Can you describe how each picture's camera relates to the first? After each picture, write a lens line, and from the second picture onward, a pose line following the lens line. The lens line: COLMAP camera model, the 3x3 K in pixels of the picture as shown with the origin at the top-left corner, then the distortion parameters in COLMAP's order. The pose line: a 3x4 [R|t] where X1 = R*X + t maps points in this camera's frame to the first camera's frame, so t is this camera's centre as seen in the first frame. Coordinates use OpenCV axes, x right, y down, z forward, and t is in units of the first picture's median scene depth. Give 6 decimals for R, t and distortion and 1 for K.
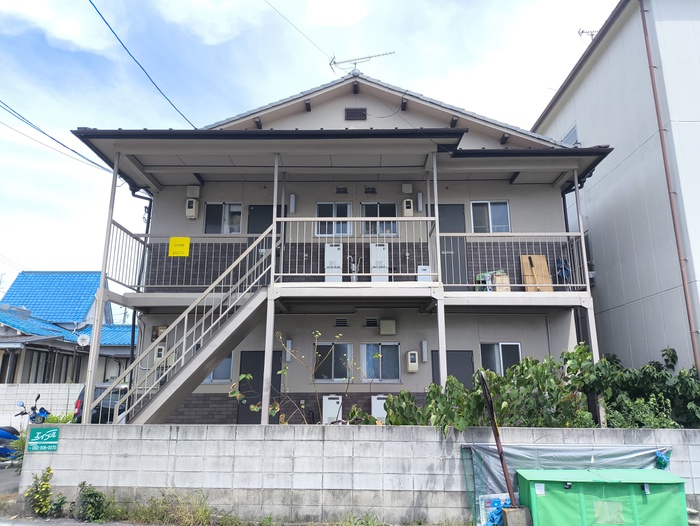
lens RADIAL K [[523.1, 0, 350.0], [0, 523.1, 263.0], [0, 0, 1]] dist [-0.004233, -0.001056]
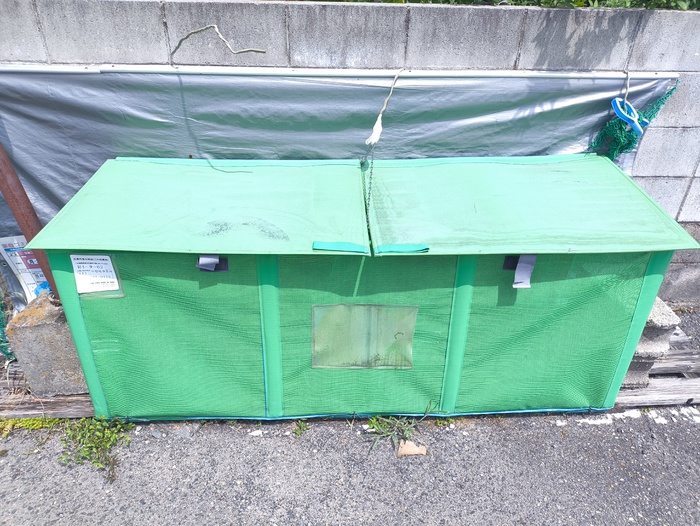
lens RADIAL K [[523.1, 0, 350.0], [0, 523.1, 263.0], [0, 0, 1]] dist [-0.004233, -0.001056]
pose [[0.996239, -0.030379, 0.081149, 0.290384], [-0.036280, 0.704239, 0.709036, 0.159907], [-0.078688, -0.709313, 0.700488, 0.520213]]
